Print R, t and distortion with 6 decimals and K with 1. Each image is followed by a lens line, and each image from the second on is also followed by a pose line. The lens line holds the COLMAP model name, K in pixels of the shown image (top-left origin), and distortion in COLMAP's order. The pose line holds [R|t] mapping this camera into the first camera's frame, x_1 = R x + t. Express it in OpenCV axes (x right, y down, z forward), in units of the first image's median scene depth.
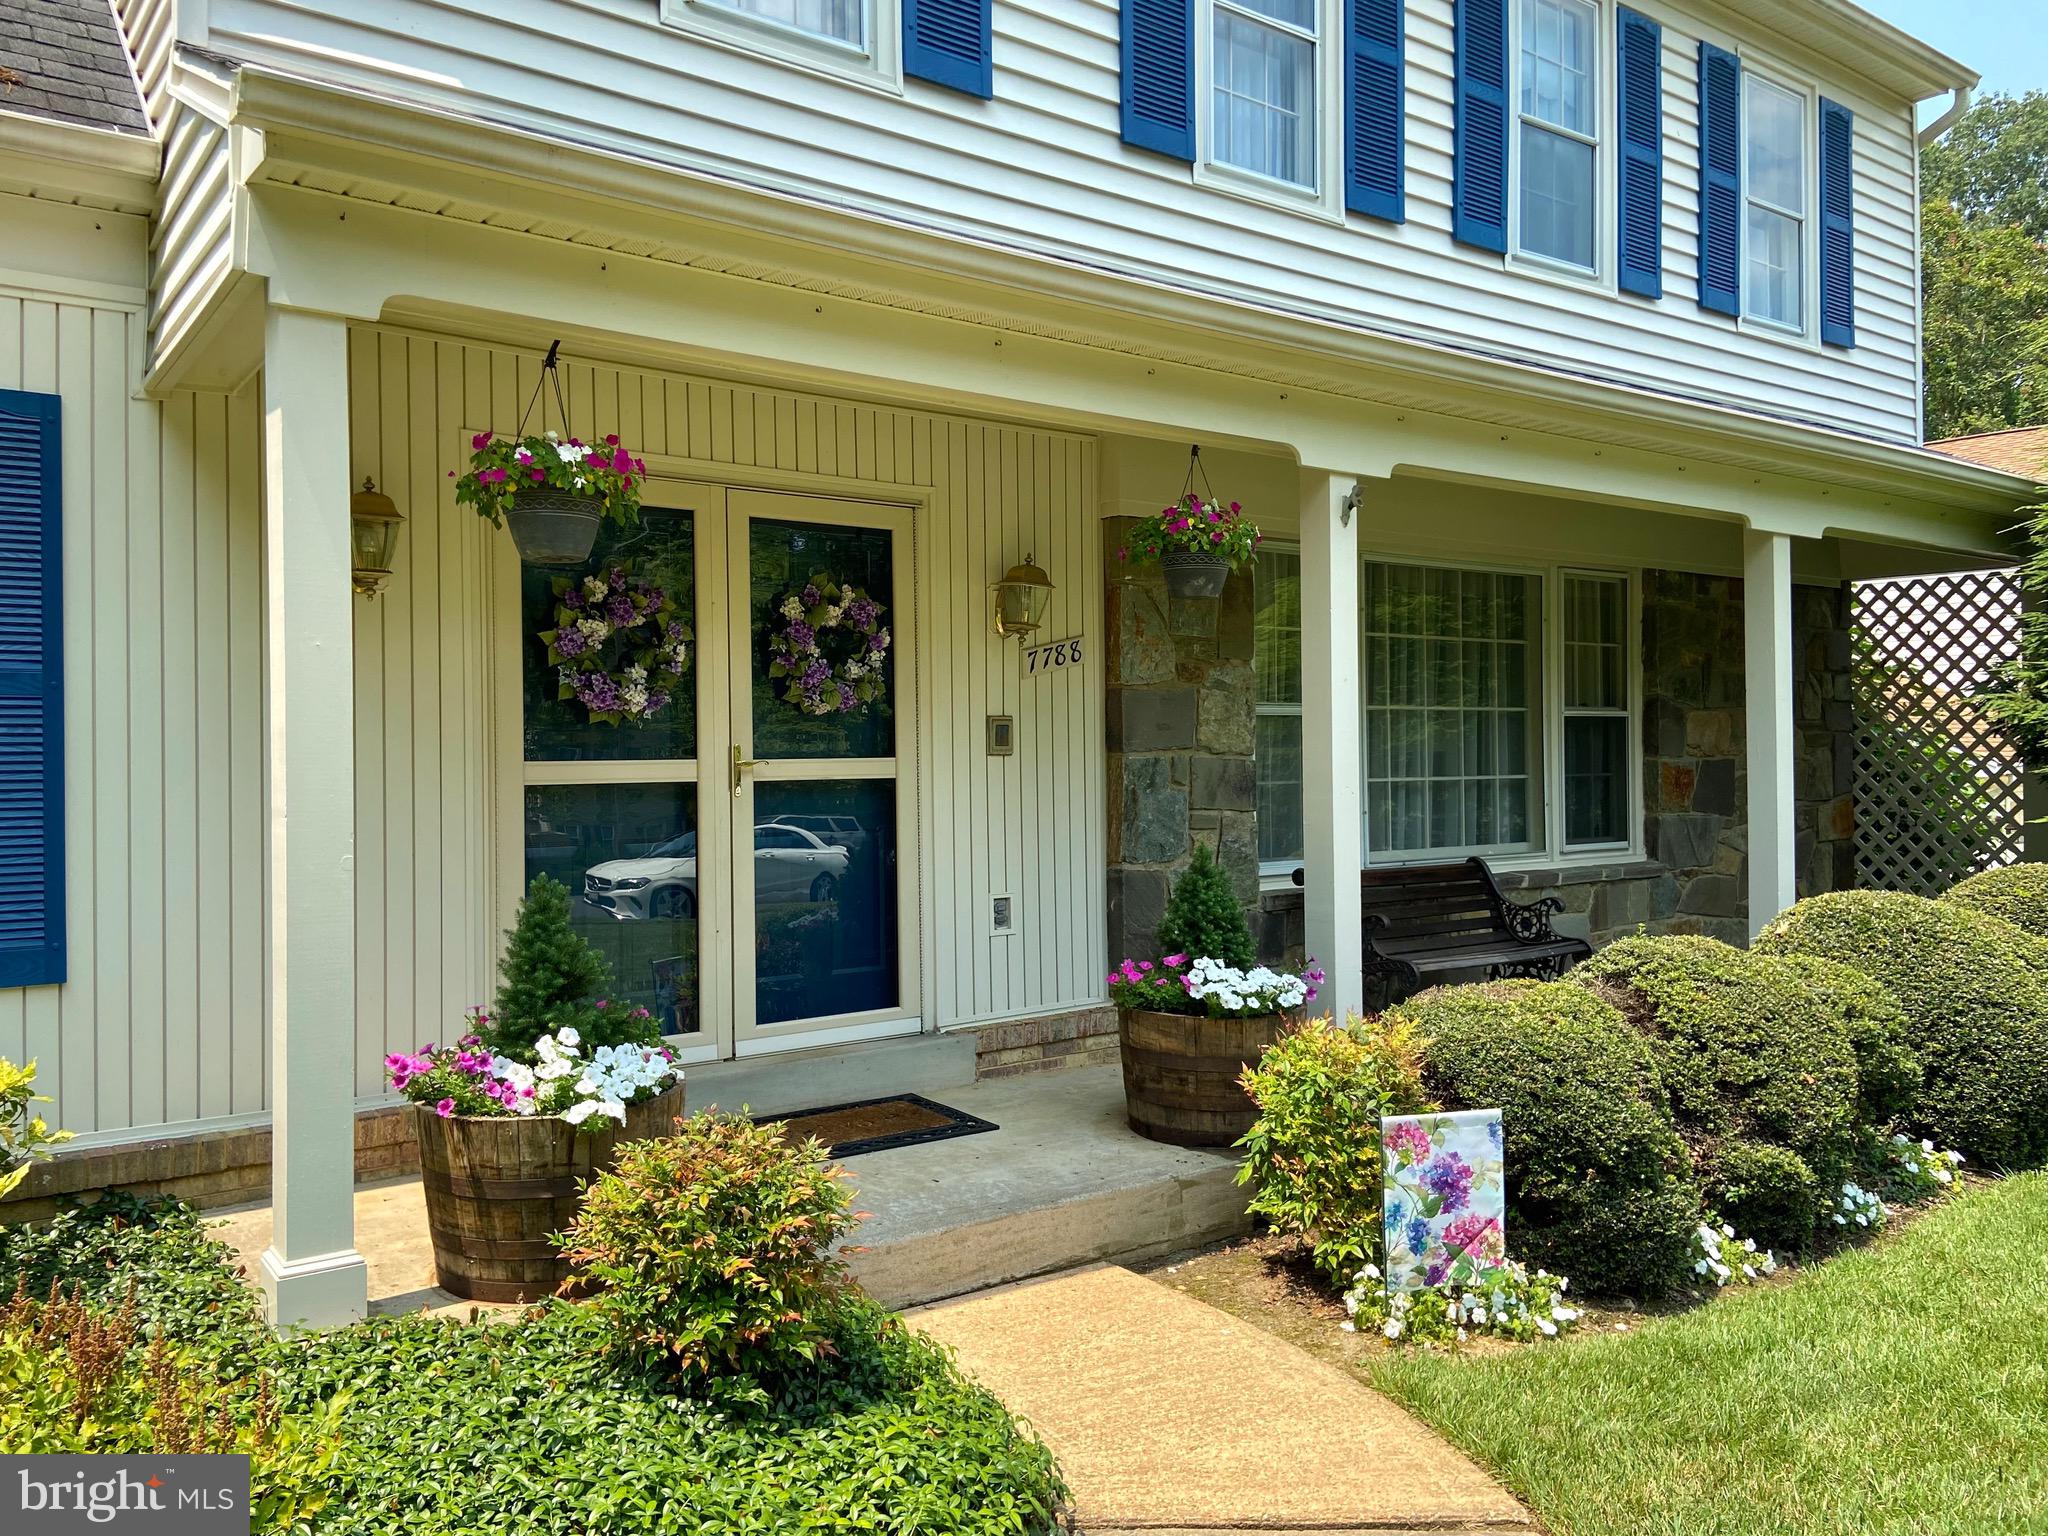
lens RADIAL K [[1546.3, 0, 1016.2], [0, 1546.3, 759.2], [0, 0, 1]] dist [0.118639, -0.139693]
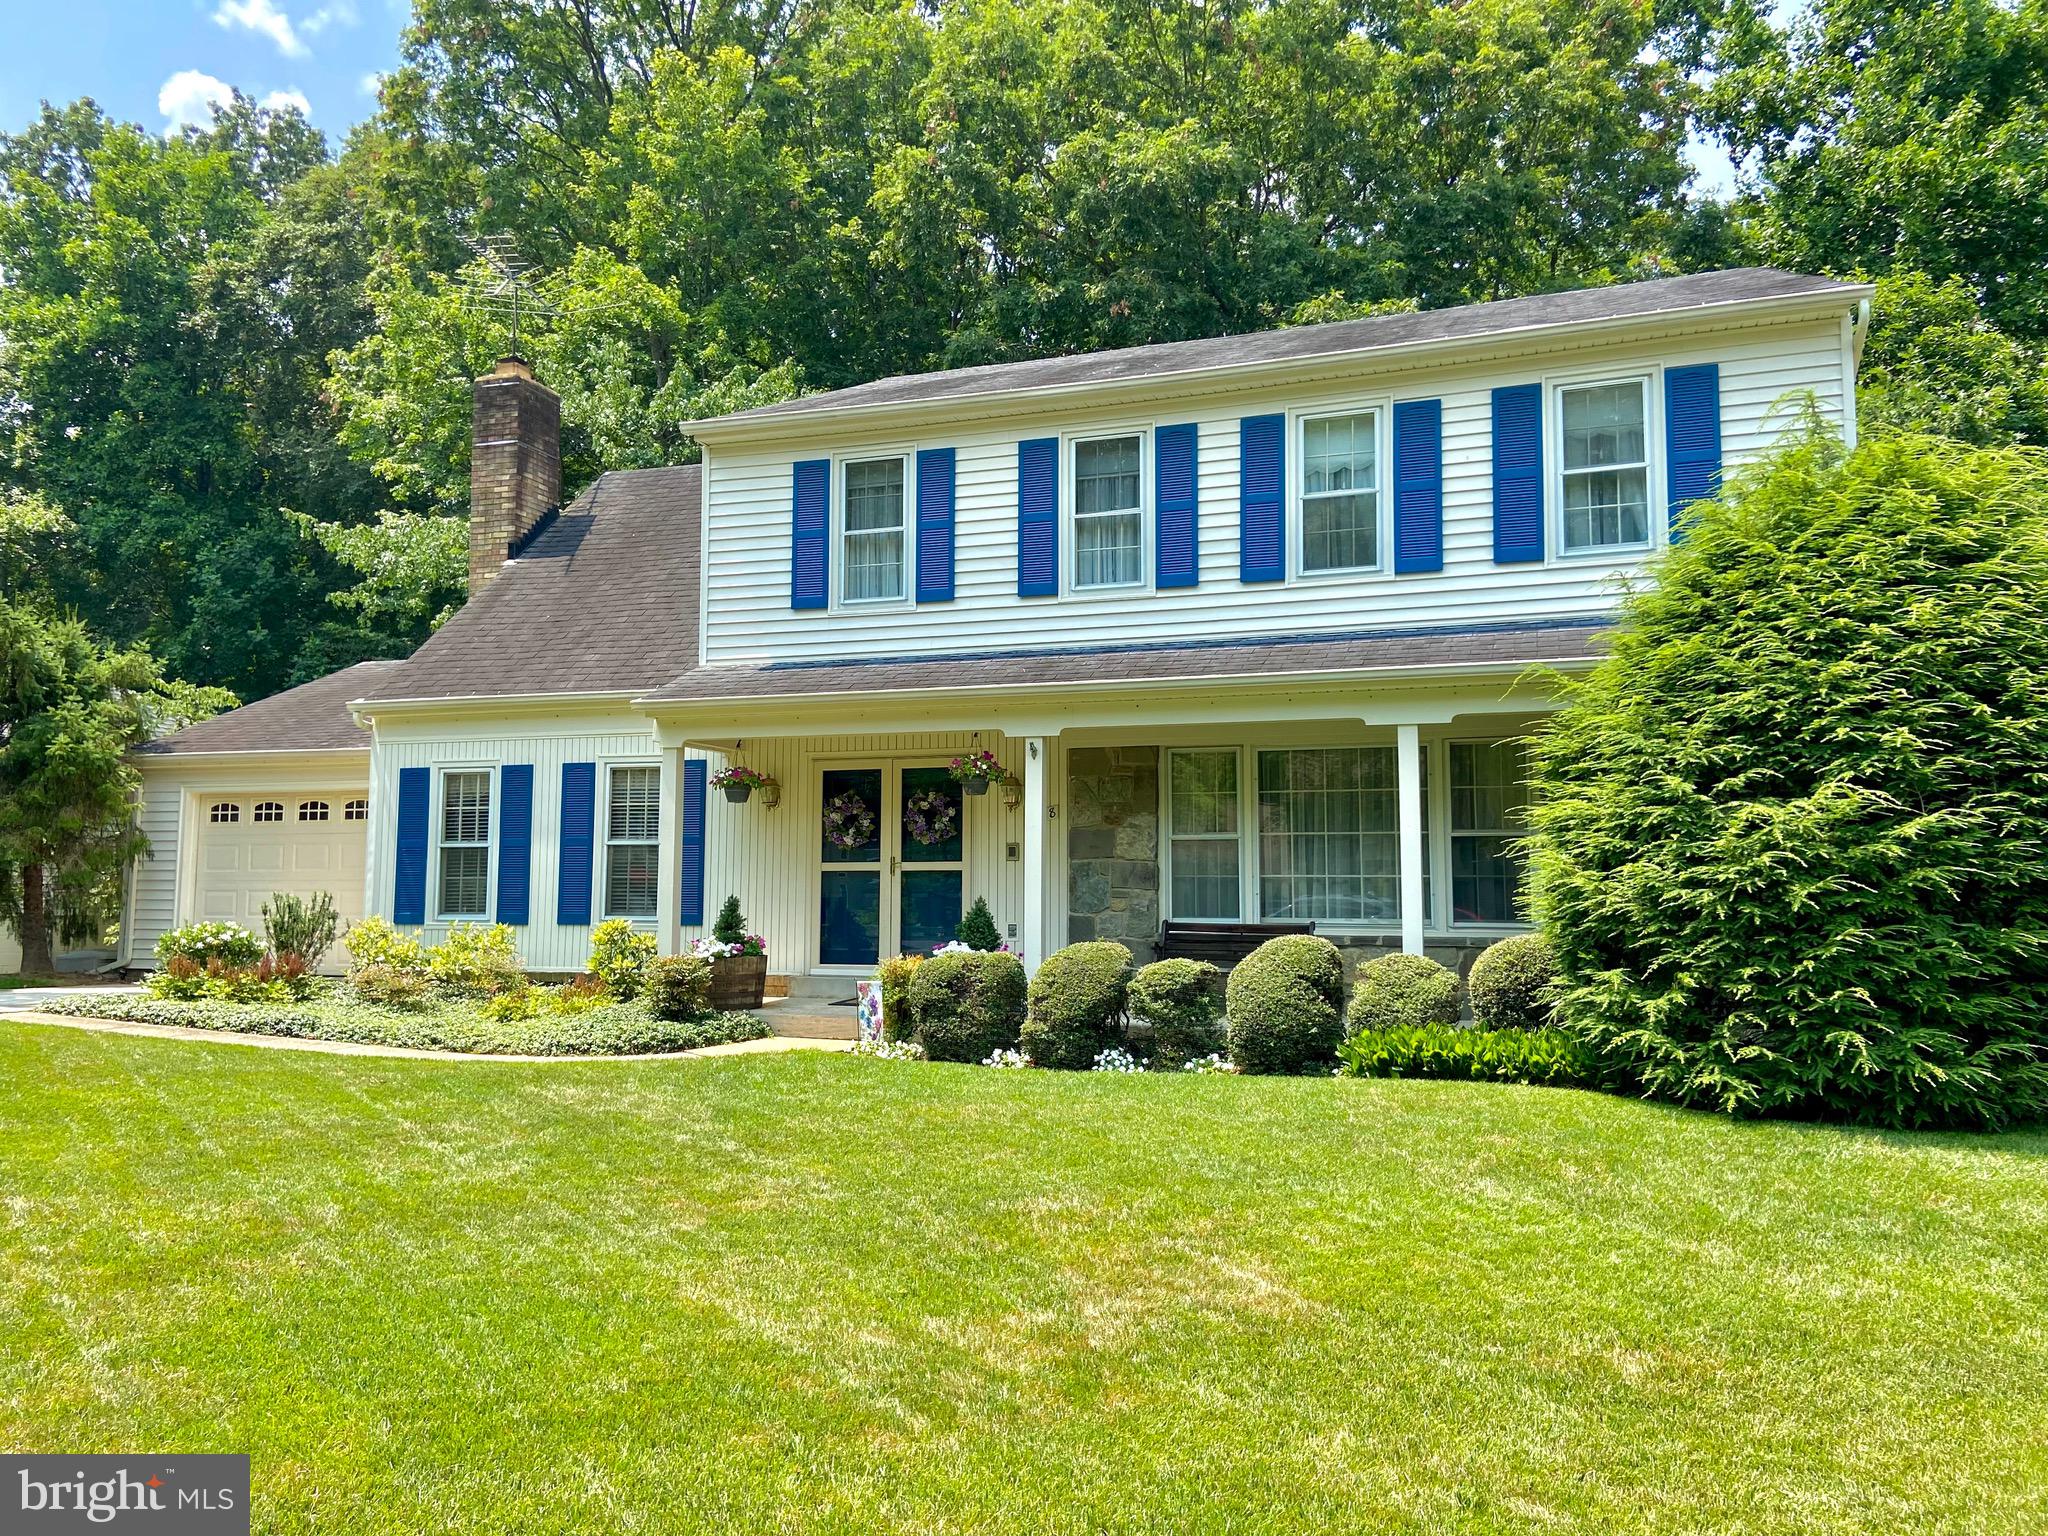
lens RADIAL K [[1546.3, 0, 1003.7], [0, 1546.3, 757.0], [0, 0, 1]] dist [0.118639, -0.139693]
pose [[0.563348, -0.060079, -0.824032, 2.053932], [-0.006353, 0.997008, -0.077034, 0.022756], [0.826195, 0.048632, 0.561281, -0.314370]]
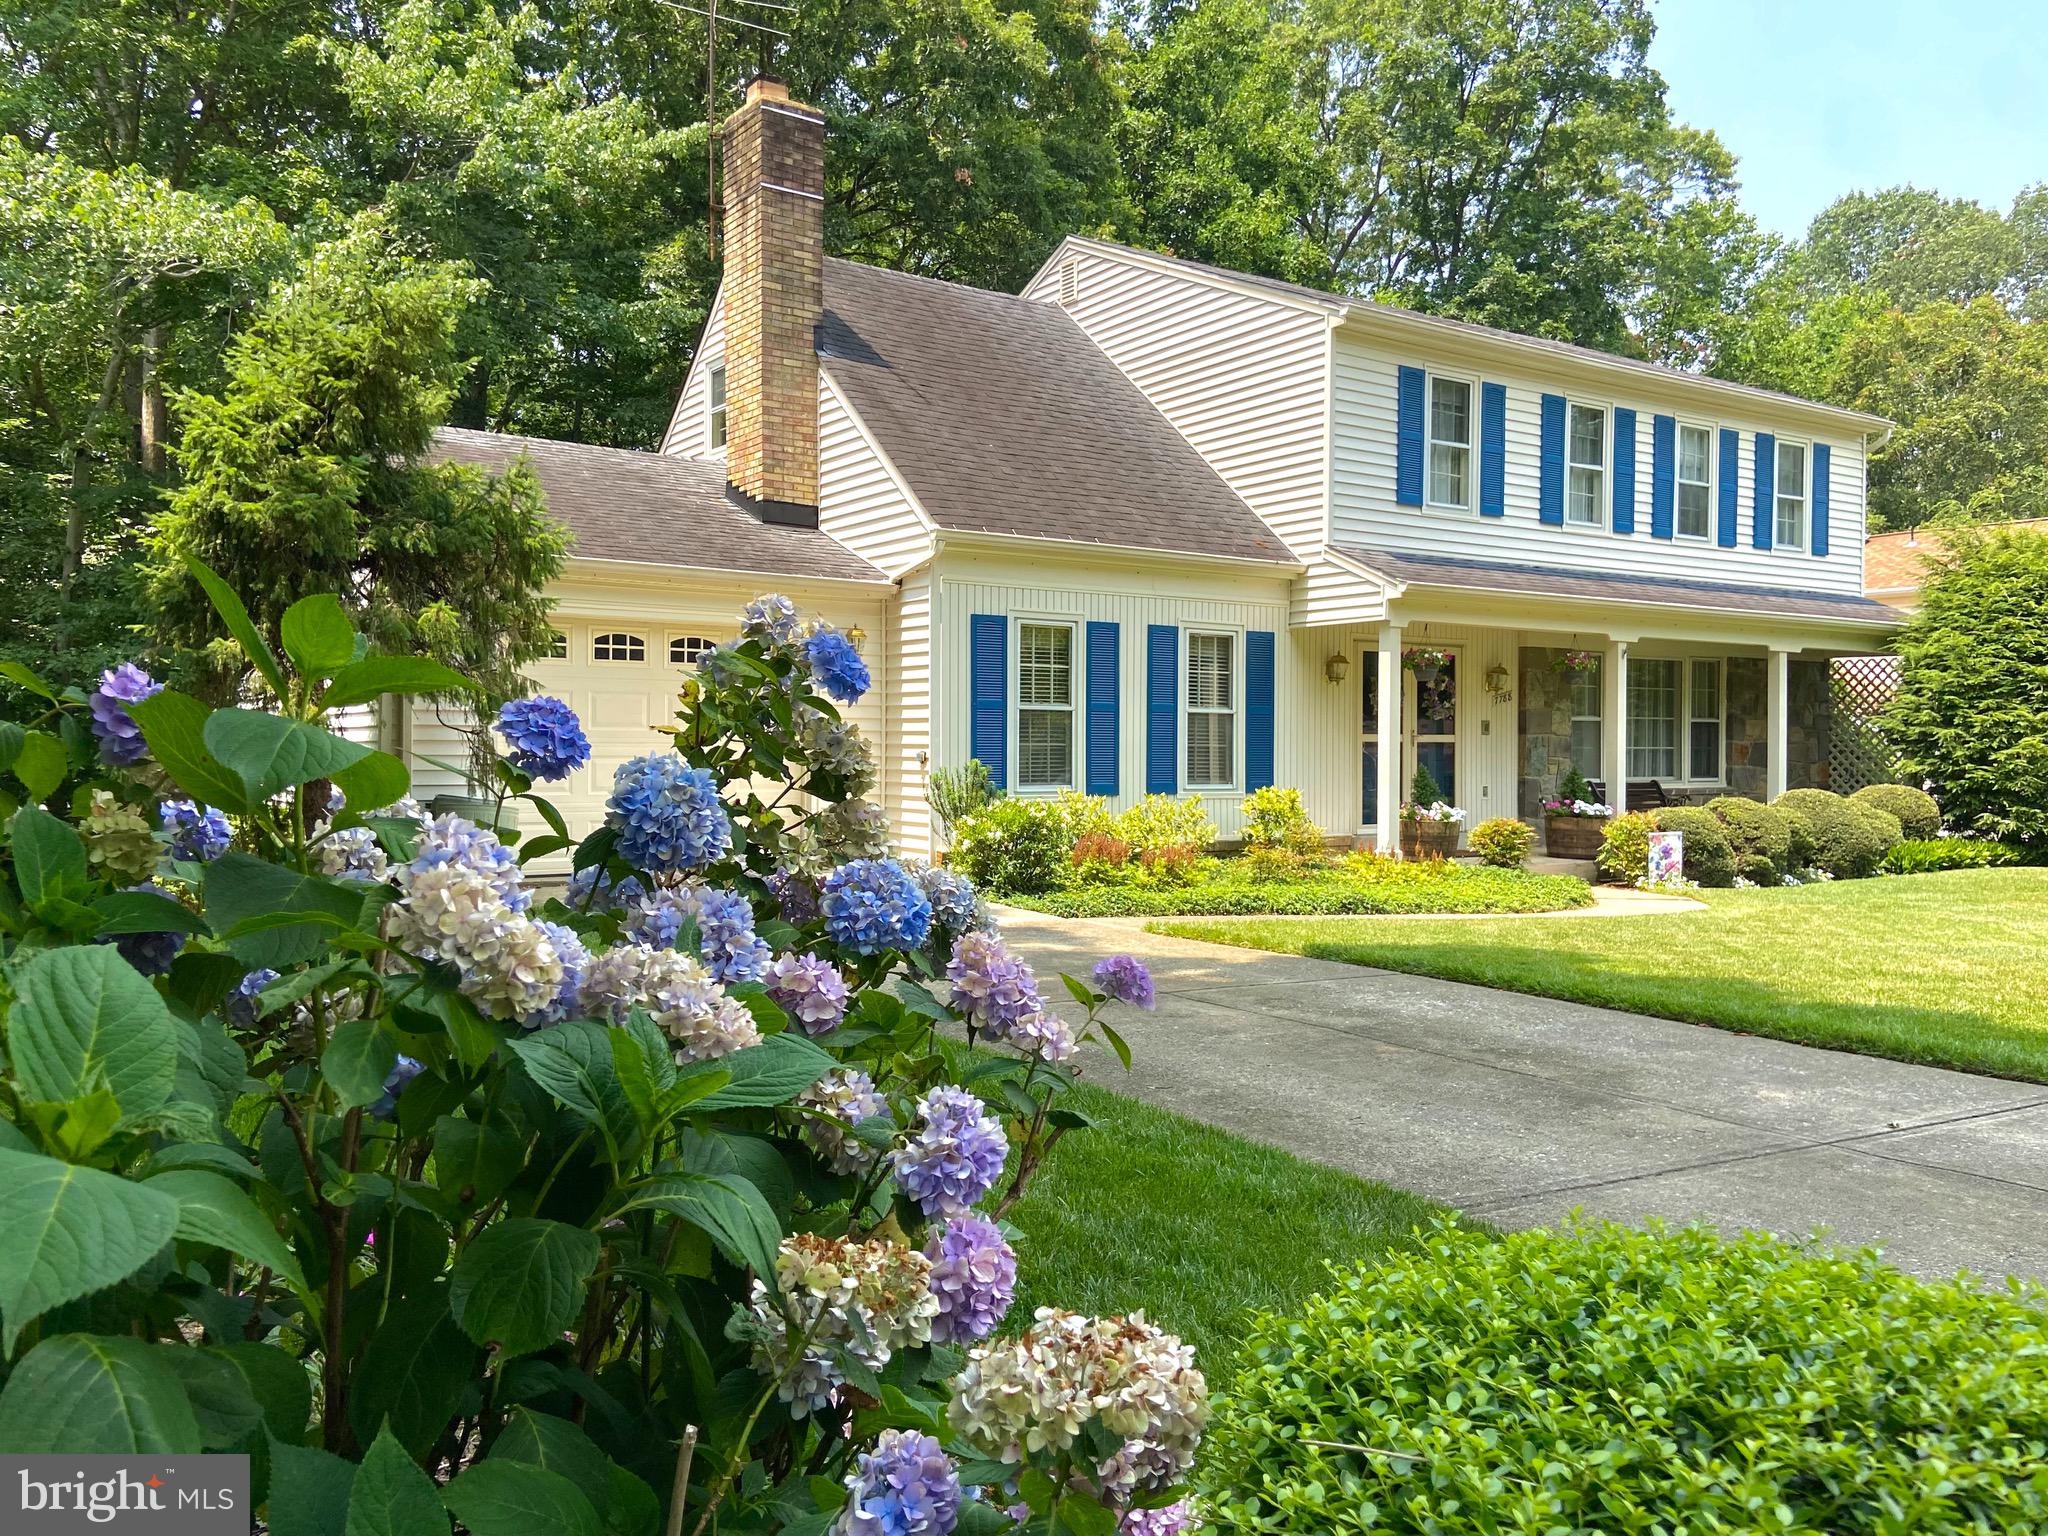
lens RADIAL K [[1546.3, 0, 1031.1], [0, 1546.3, 753.7], [0, 0, 1]] dist [0.118639, -0.139693]
pose [[0.999030, 0.016300, -0.040906, -0.786021], [-0.016000, 0.999843, 0.007649, 0.025333], [0.041024, -0.006987, 0.999134, -2.022403]]
